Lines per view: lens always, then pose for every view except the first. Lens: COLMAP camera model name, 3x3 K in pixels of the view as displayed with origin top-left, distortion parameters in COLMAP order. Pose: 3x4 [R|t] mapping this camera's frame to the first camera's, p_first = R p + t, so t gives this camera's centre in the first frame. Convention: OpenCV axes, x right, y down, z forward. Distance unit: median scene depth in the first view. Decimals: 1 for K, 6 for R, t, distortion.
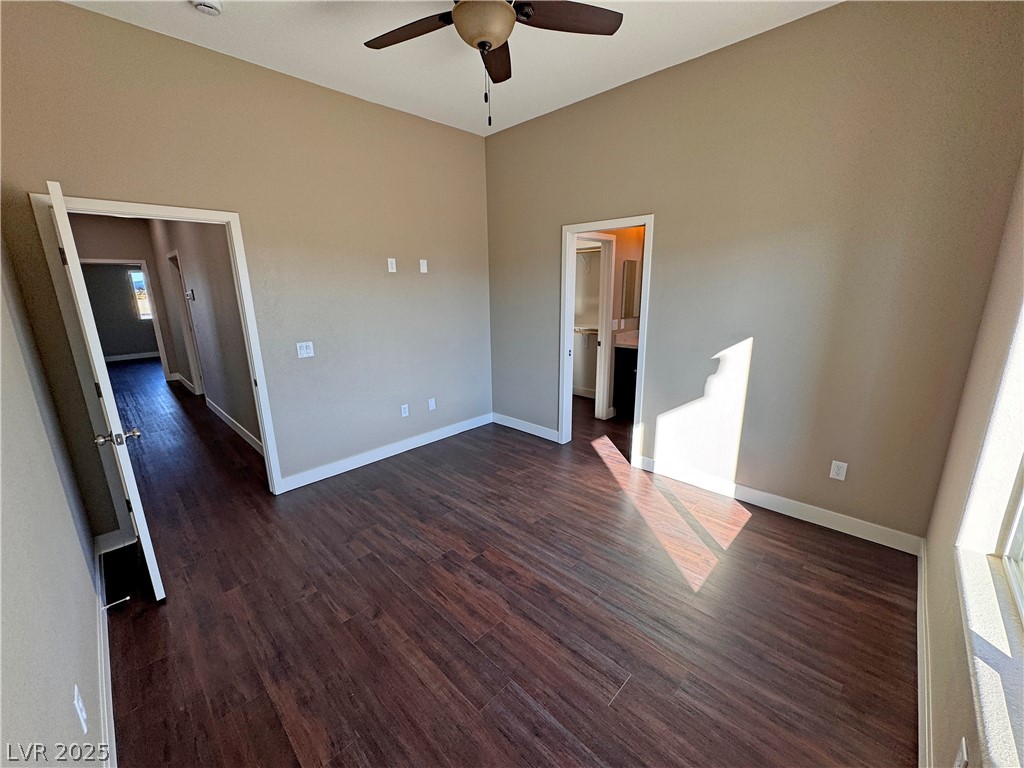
lens RADIAL K [[406.9, 0, 511.9], [0, 406.9, 381.1], [0, 0, 1]] dist [-0.003193, 0.000507]
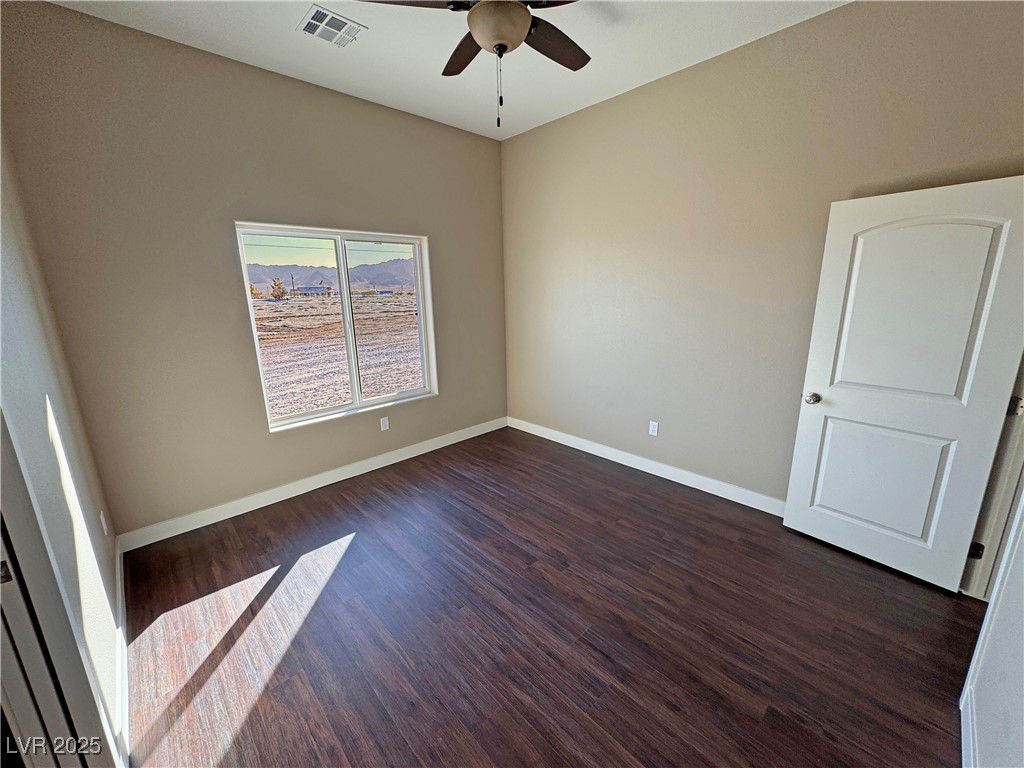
lens RADIAL K [[406.9, 0, 512.0], [0, 406.9, 383.7], [0, 0, 1]] dist [-0.003193, 0.000507]
pose [[-0.998631, 0.022745, 0.047101, -0.093238], [0.041351, 0.894748, 0.444654, -0.404070], [-0.032029, 0.445993, -0.894463, 1.715206]]
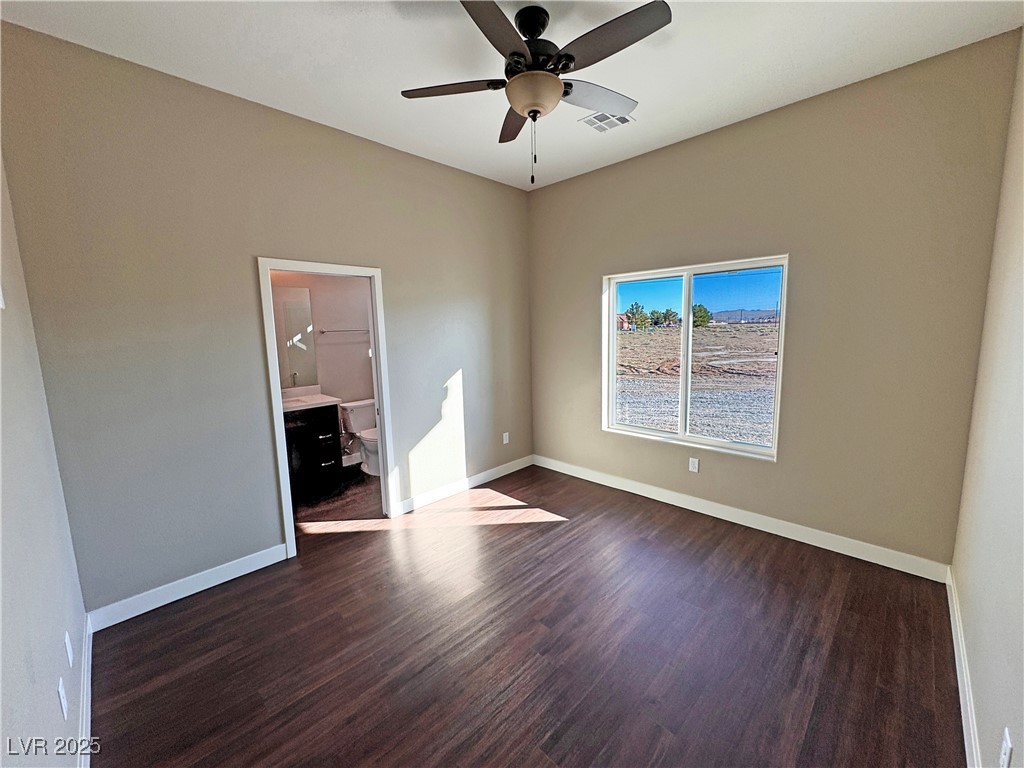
lens RADIAL K [[406.9, 0, 511.7], [0, 406.9, 383.2], [0, 0, 1]] dist [-0.003193, 0.000507]
pose [[0.011493, -0.123525, 0.992275, -0.933611], [0.254332, 0.960066, 0.116570, -0.210789], [-0.967049, 0.251028, 0.042450, 0.908817]]
